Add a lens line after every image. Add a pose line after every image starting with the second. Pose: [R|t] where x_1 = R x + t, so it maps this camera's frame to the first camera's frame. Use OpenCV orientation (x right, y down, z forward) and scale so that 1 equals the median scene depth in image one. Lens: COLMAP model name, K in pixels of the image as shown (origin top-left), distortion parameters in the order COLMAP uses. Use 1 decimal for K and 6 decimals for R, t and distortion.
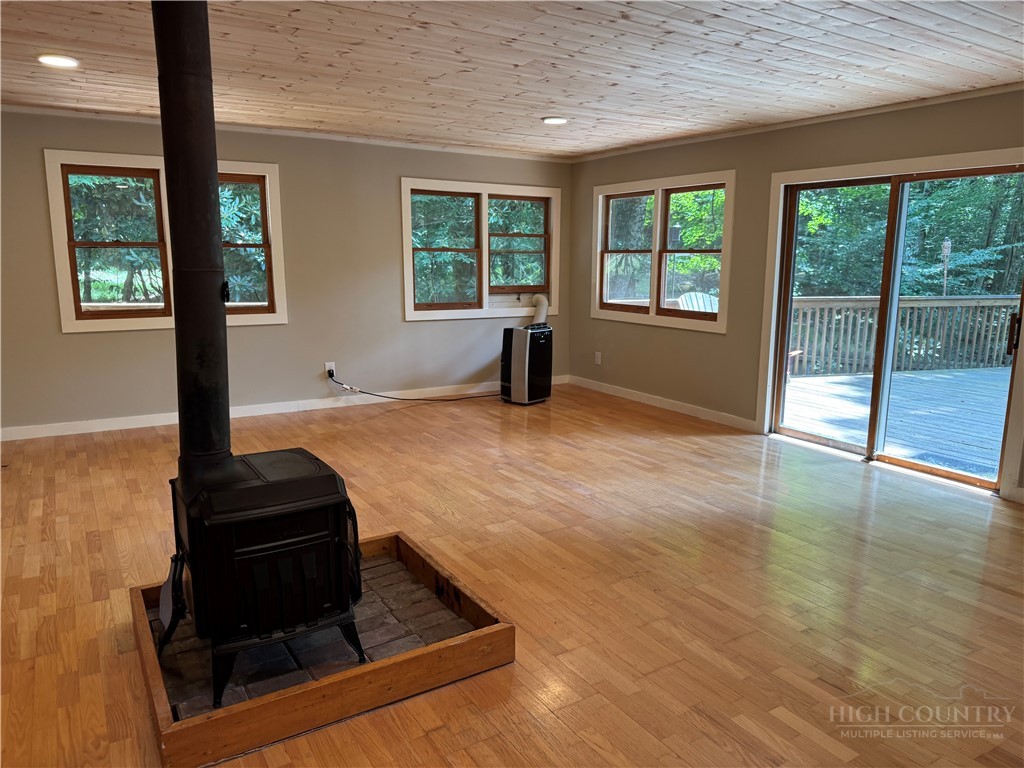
lens RADIAL K [[717.1, 0, 507.5], [0, 717.1, 384.3], [0, 0, 1]] dist [0.025994, -0.006896]
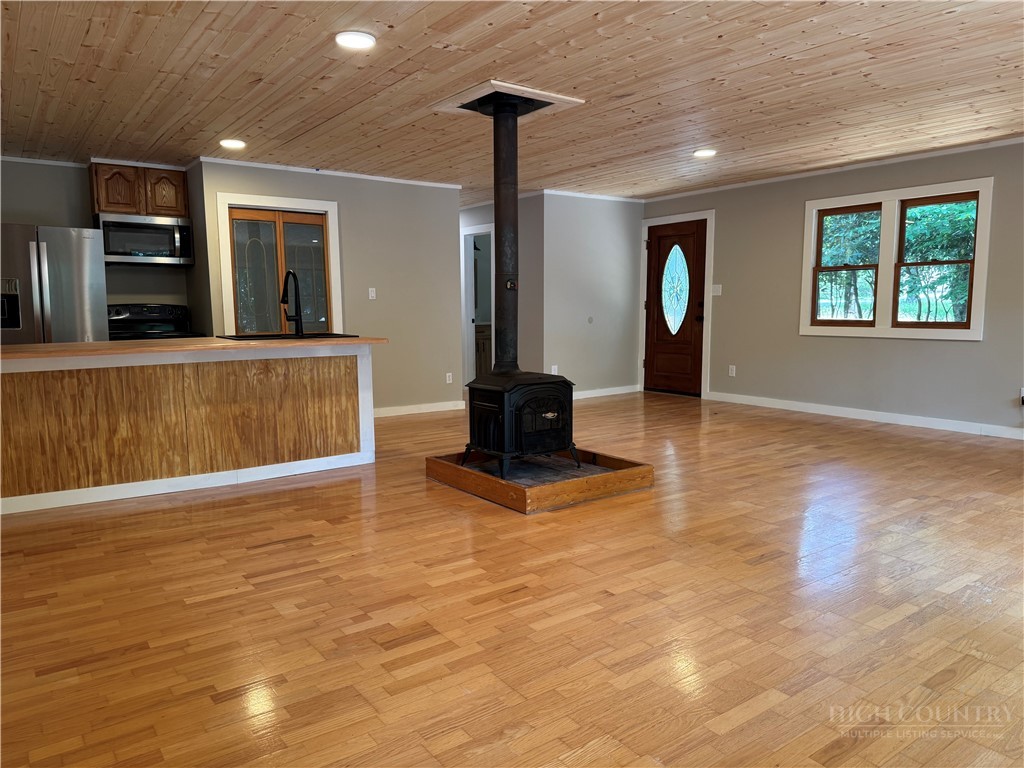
lens RADIAL K [[717.1, 0, 508.5], [0, 717.1, 386.3], [0, 0, 1]] dist [0.025994, -0.006896]
pose [[0.081795, 0.109926, -0.990568, 0.852258], [-0.174724, 0.980088, 0.094335, -0.011260], [0.981214, 0.165360, 0.099373, 0.438141]]
